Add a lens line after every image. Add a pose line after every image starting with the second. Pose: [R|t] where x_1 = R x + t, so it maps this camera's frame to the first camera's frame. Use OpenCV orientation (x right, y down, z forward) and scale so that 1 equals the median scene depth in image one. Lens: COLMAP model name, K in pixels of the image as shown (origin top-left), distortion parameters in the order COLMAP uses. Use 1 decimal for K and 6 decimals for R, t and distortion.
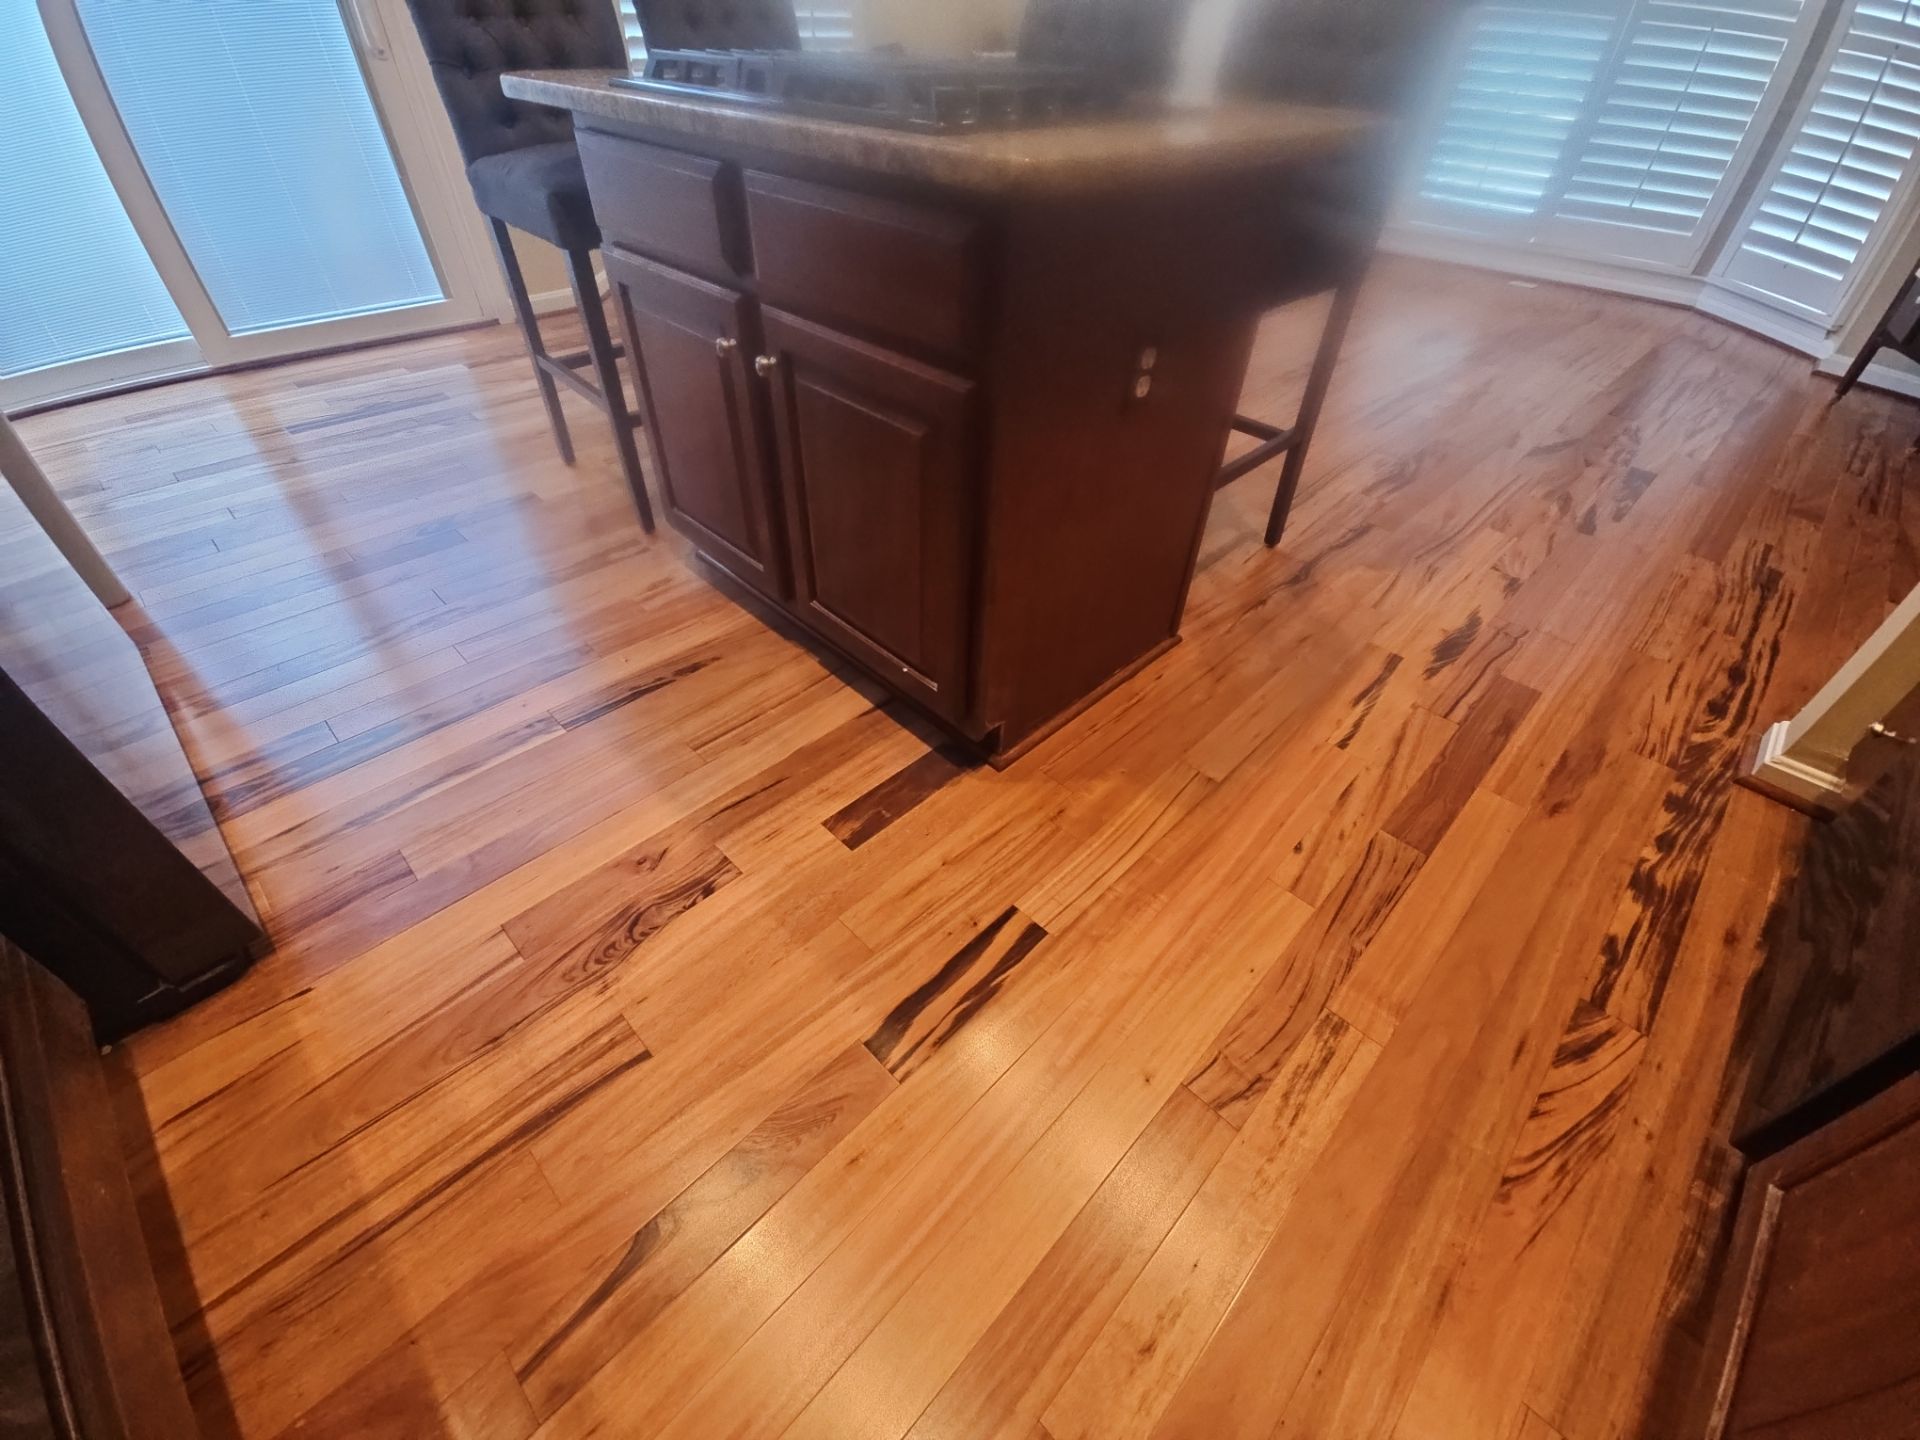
lens RADIAL K [[778.7, 0, 960.6], [0, 778.7, 751.0], [0, 0, 1]] dist [0.010116, -0.009459]
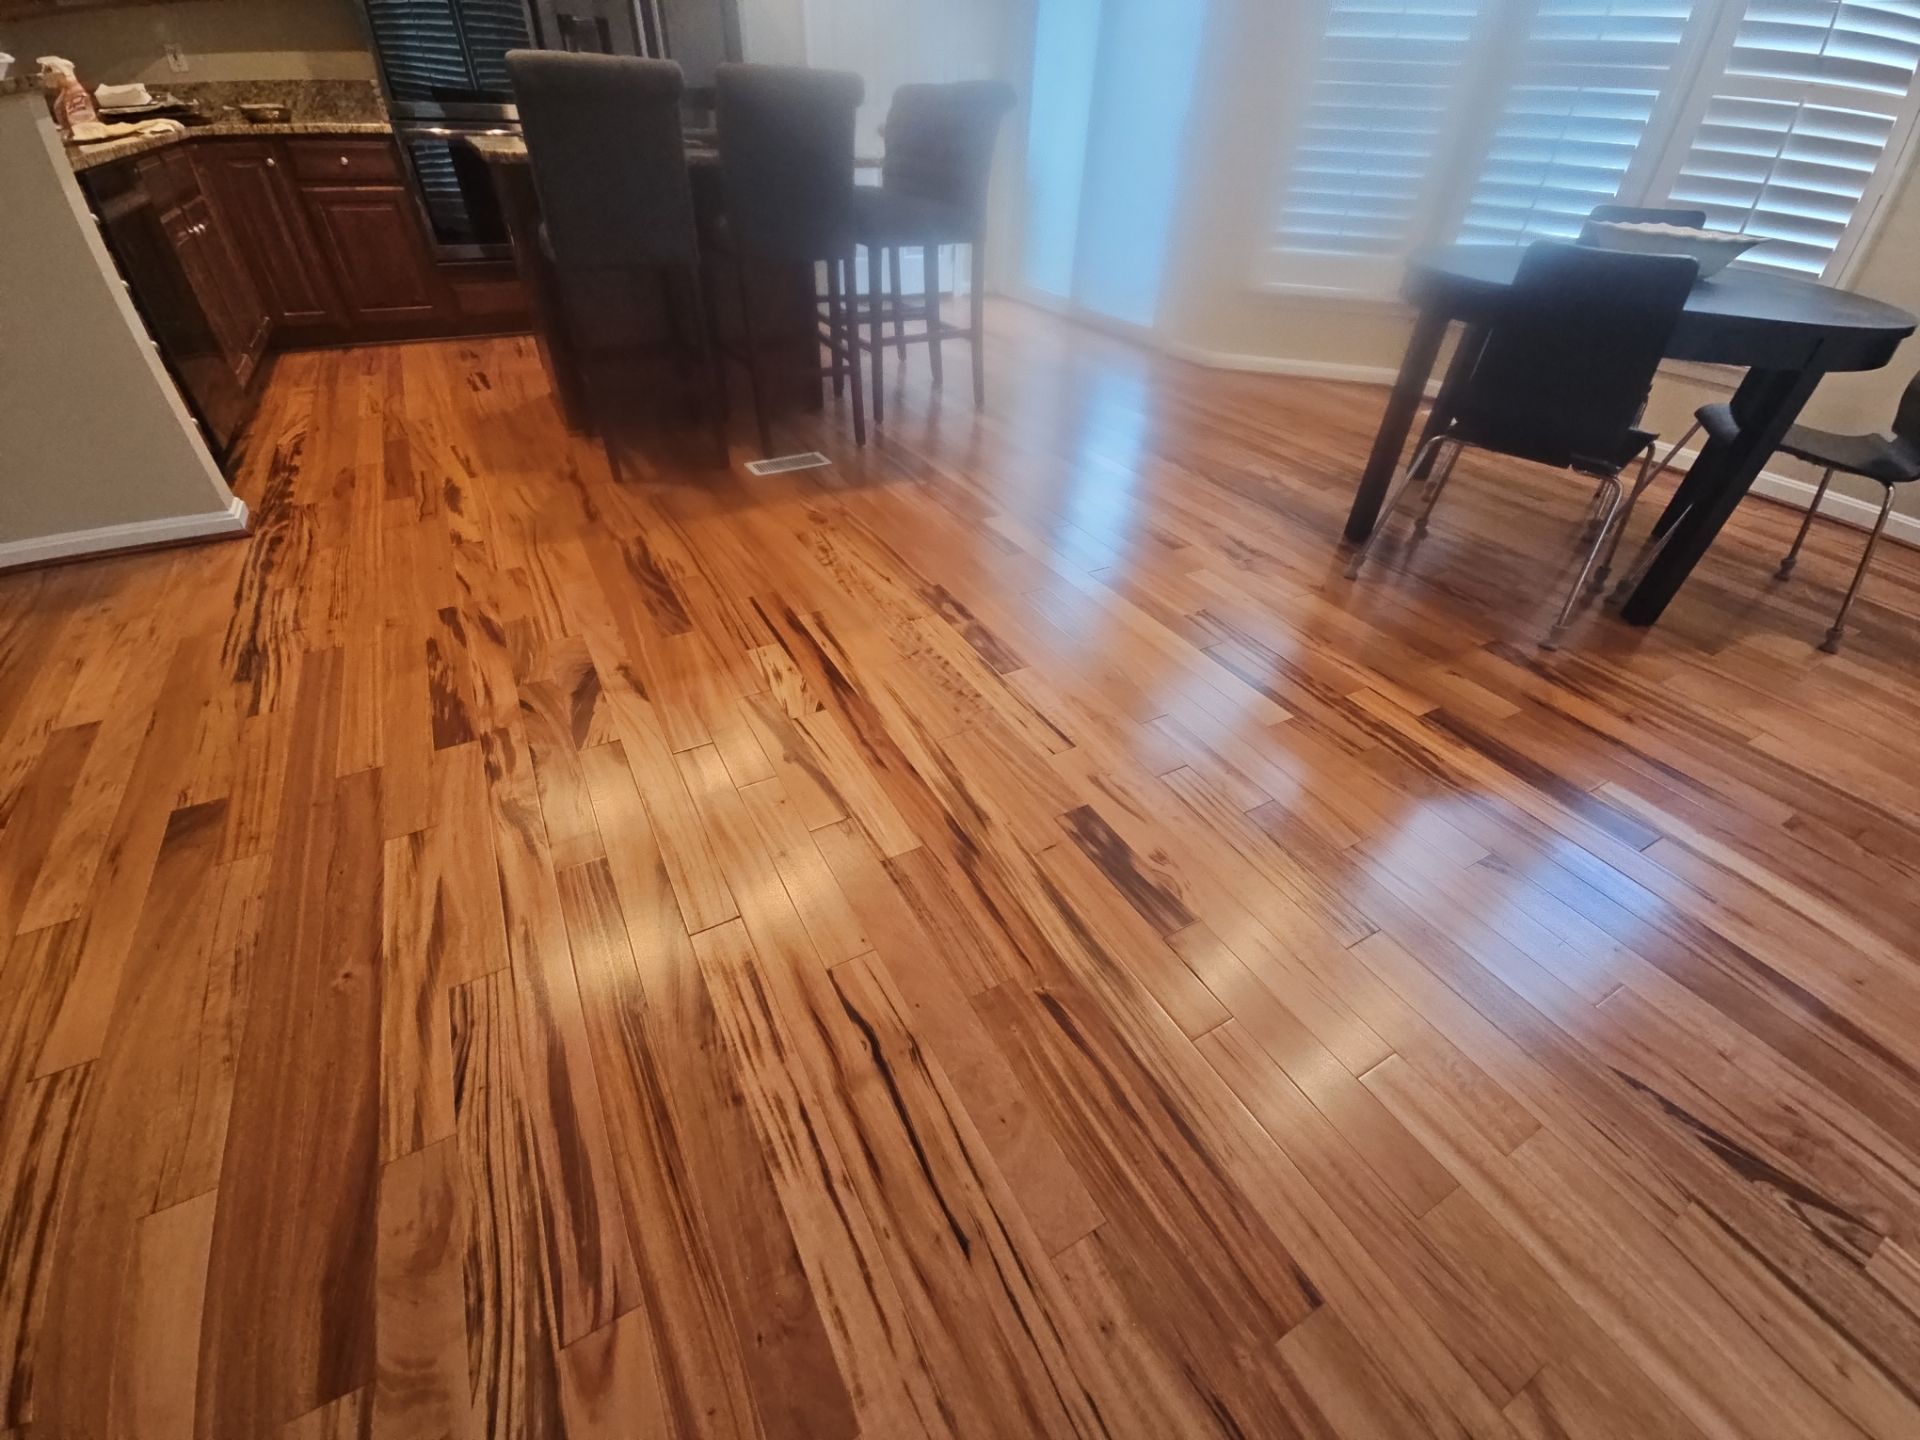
lens RADIAL K [[778.7, 0, 965.4], [0, 778.7, 725.1], [0, 0, 1]] dist [0.010116, -0.009459]
pose [[-0.263276, 0.569060, -0.779010, 1.784533], [-0.693861, 0.449327, 0.562728, -1.457091], [0.670256, 0.688677, 0.276552, 1.544766]]
